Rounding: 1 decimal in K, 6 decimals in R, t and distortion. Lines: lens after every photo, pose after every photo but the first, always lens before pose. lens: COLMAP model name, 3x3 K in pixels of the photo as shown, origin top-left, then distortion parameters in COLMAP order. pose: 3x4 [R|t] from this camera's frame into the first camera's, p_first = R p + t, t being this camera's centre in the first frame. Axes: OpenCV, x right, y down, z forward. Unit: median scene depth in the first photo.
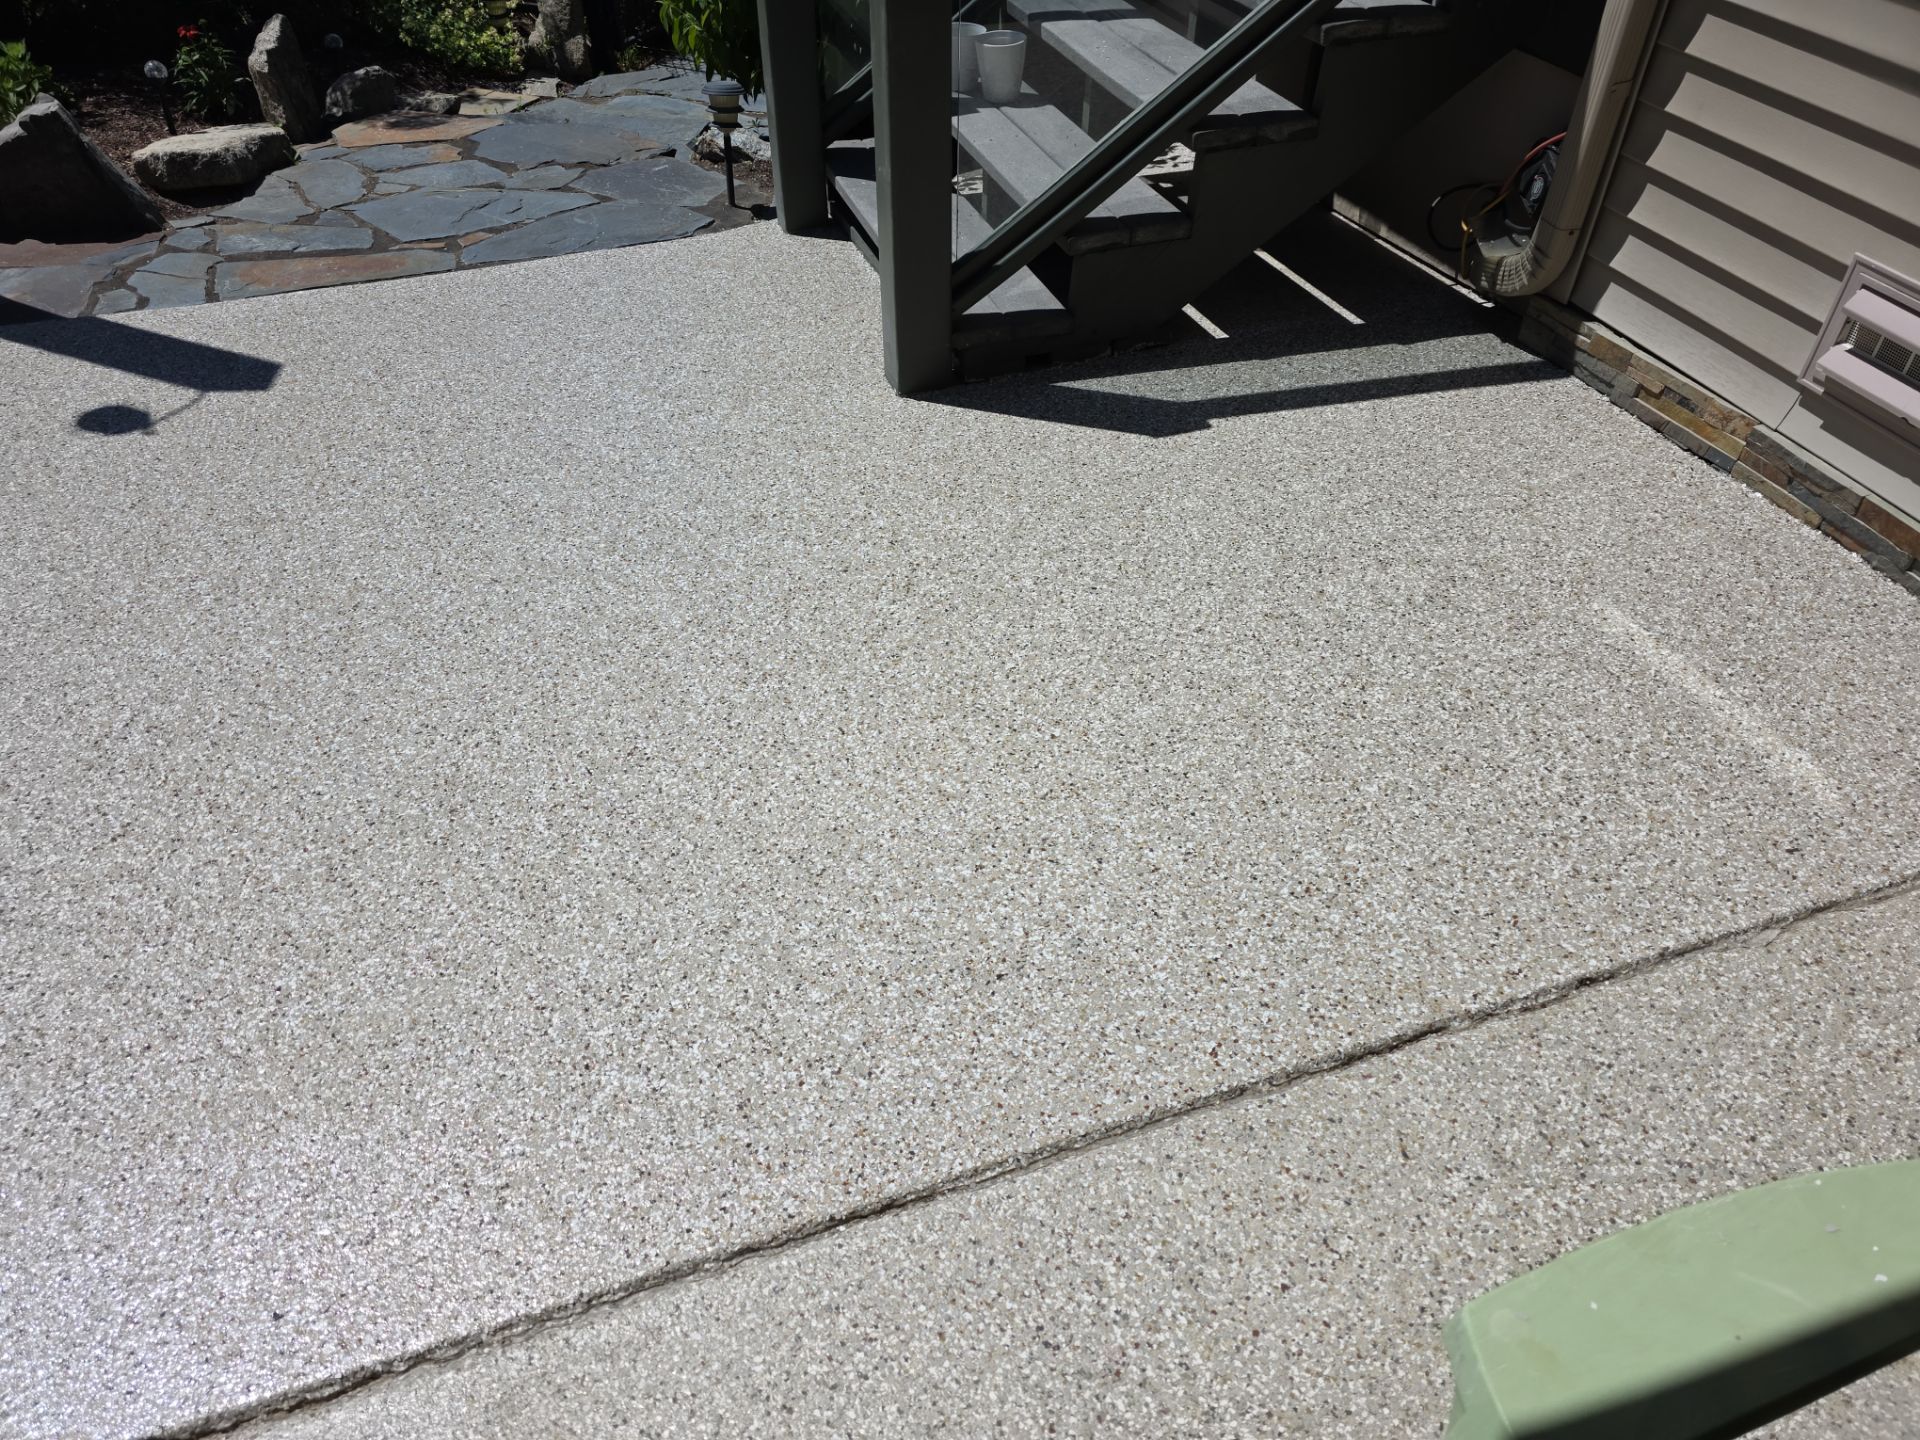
lens RADIAL K [[1296.8, 0, 931.7], [0, 1296.8, 720.0], [0, 0, 1]] dist [0.067065, -0.069464]
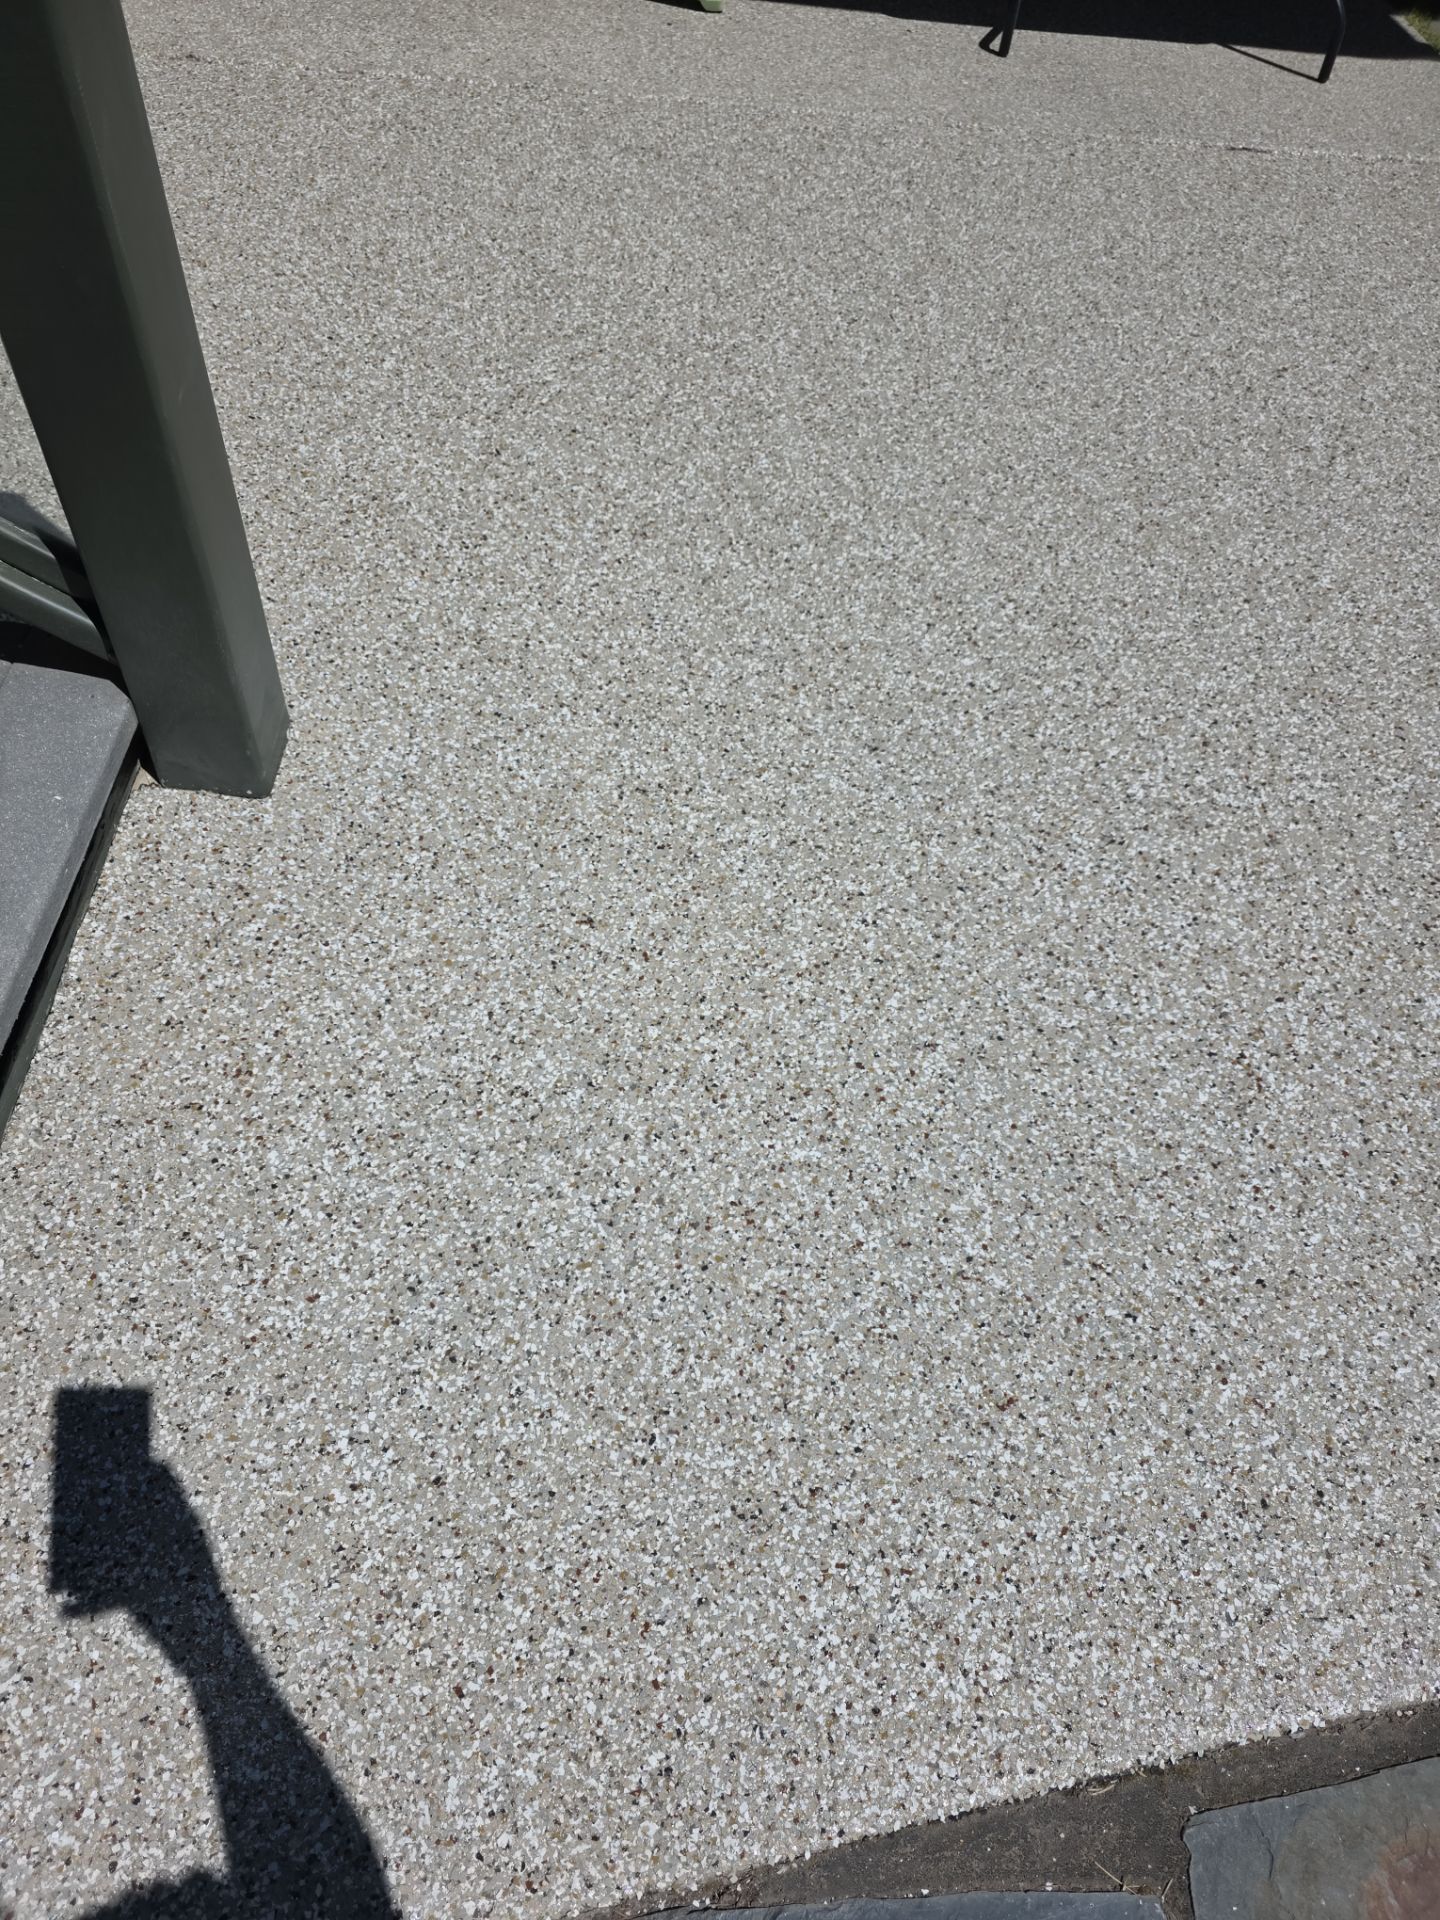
lens RADIAL K [[1292.3, 0, 727.8], [0, 1292.3, 964.5], [0, 0, 1]] dist [0.064505, -0.076437]
pose [[-0.945812, -0.282474, 0.160151, -0.369295], [0.177019, -0.035065, 0.983583, -0.883324], [-0.272220, 0.958634, 0.083168, 1.165342]]
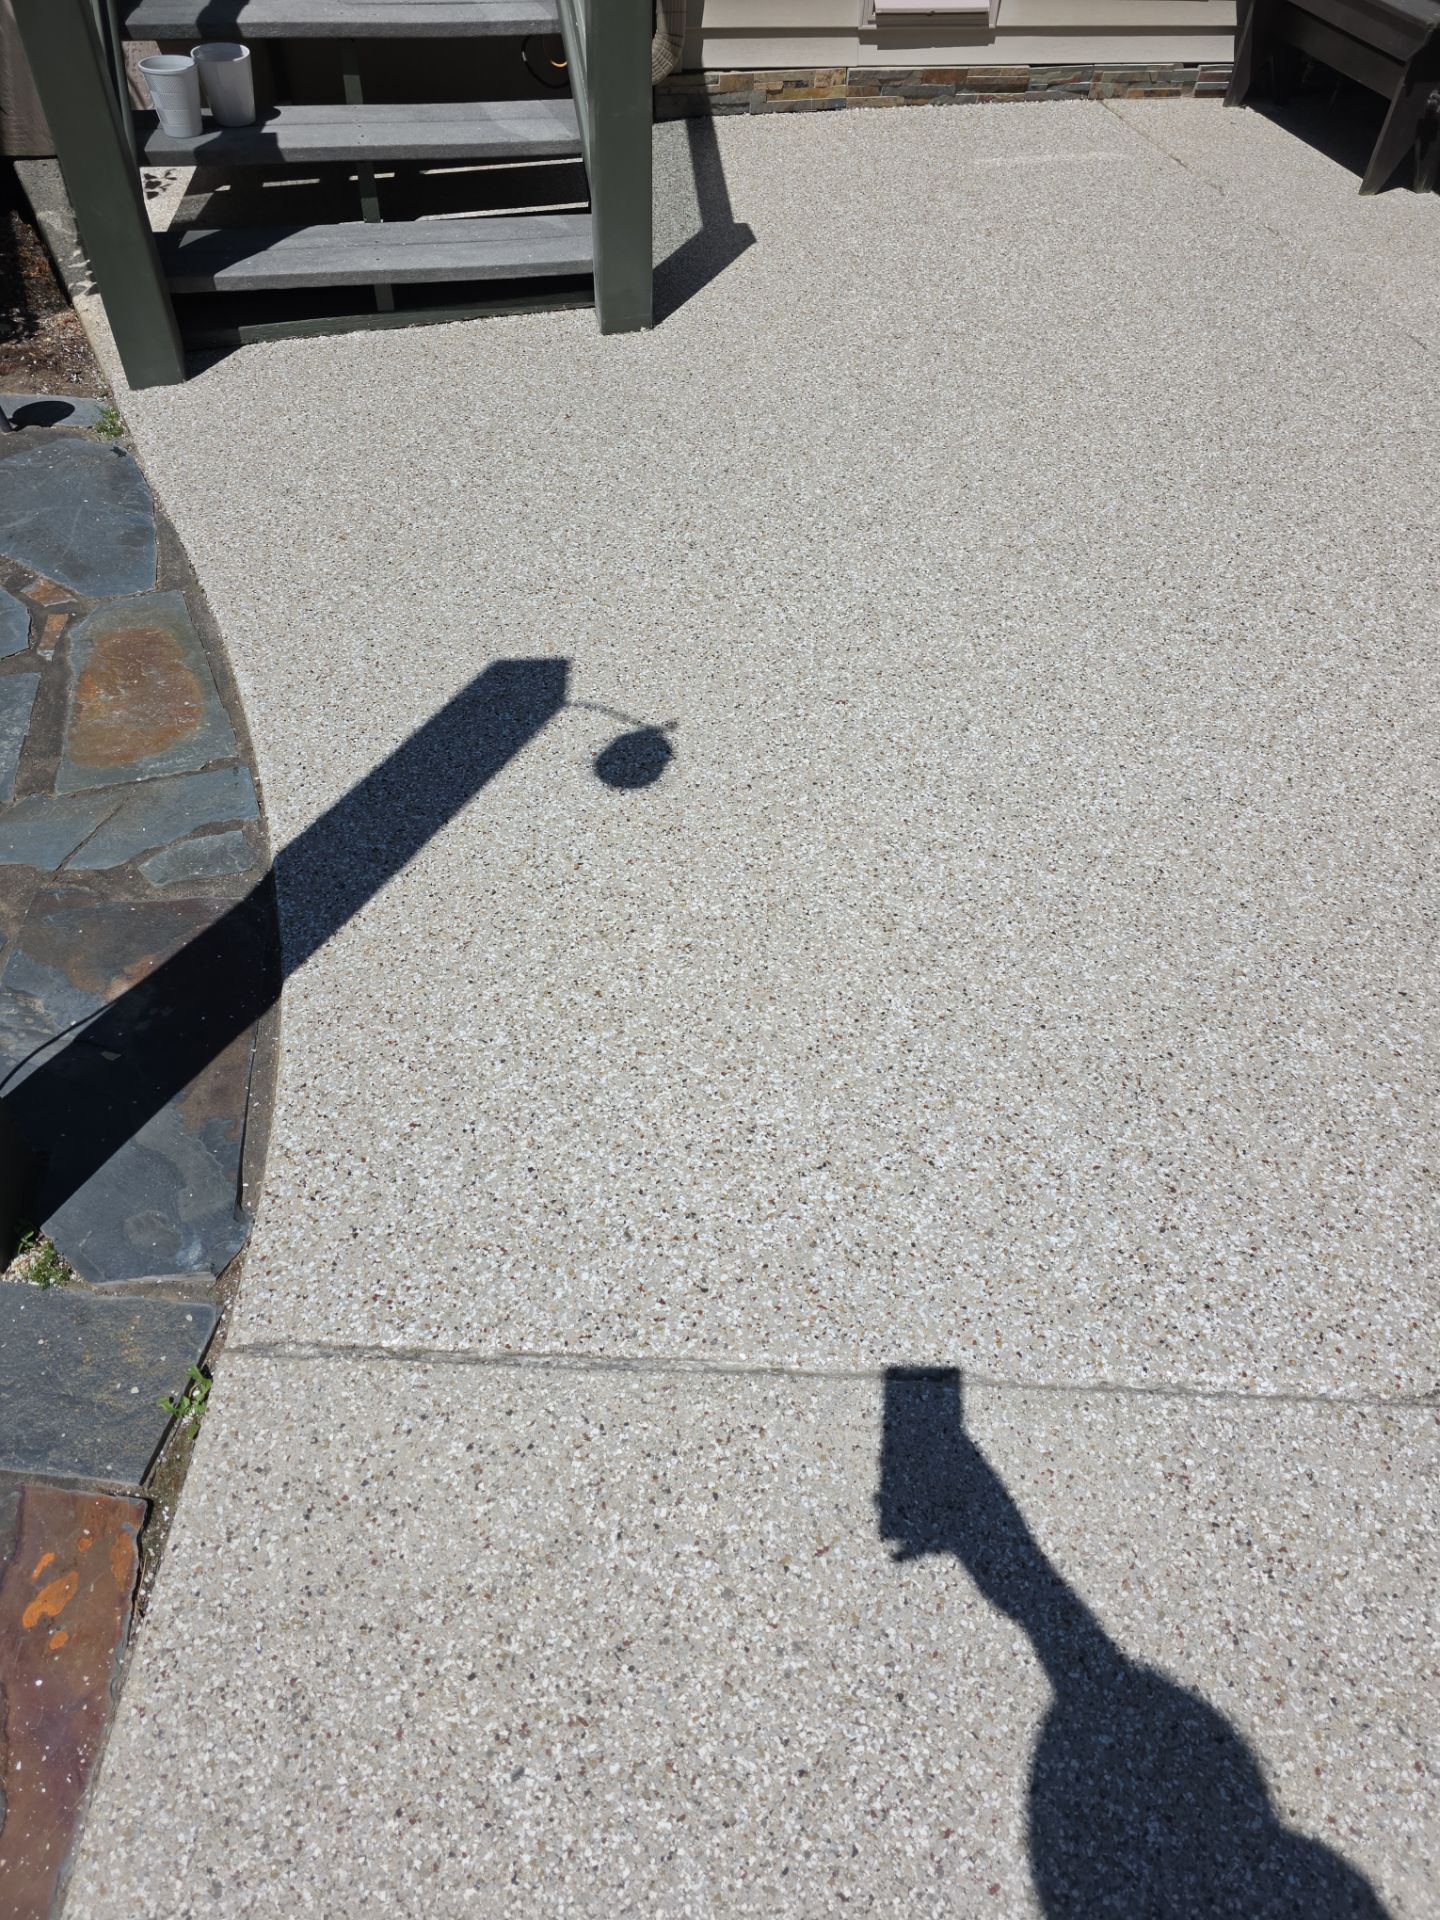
lens RADIAL K [[1296.8, 0, 725.0], [0, 1296.8, 978.2], [0, 0, 1]] dist [0.067065, -0.069464]
pose [[0.067872, -0.745269, 0.663301, -1.367103], [0.634921, 0.545097, 0.547490, -0.607450], [-0.769590, 0.383984, 0.510184, 0.694201]]
